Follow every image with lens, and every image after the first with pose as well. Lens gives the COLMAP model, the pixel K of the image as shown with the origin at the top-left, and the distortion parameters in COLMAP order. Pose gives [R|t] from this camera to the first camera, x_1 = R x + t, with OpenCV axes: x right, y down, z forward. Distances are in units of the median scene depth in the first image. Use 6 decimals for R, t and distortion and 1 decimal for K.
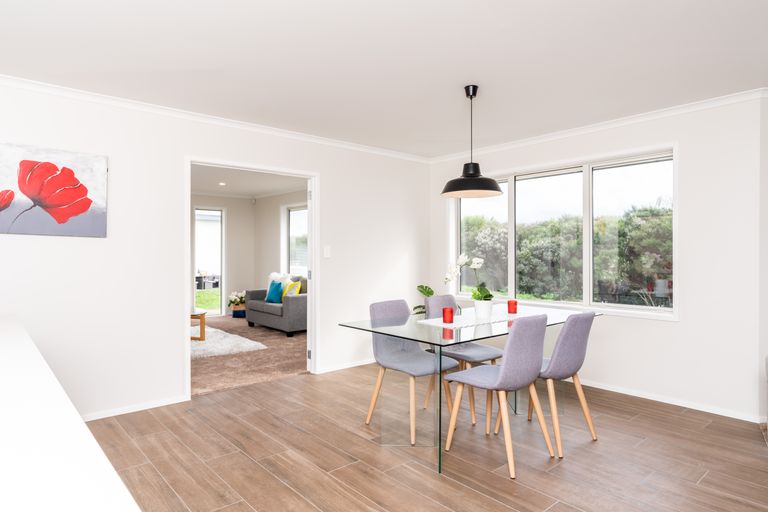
lens RADIAL K [[455.7, 0, 390.6], [0, 455.7, 255.5], [0, 0, 1]] dist [-0.003978, -0.001116]
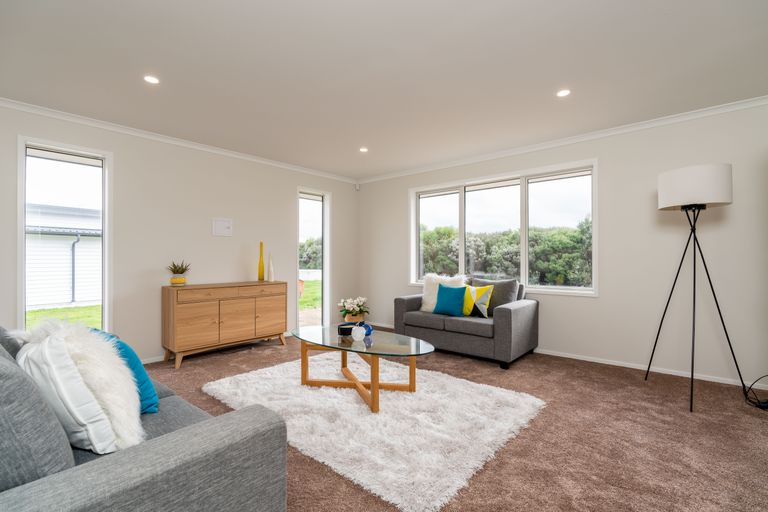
lens RADIAL K [[344.3, 0, 378.8], [0, 344.3, 256.5], [0, 0, 1]] dist [-0.010292, 0.000624]
pose [[0.992731, -0.000911, 0.120351, -0.138642], [0.002643, 0.999895, -0.014229, 0.006188], [-0.120326, 0.014443, 0.992629, 0.156297]]
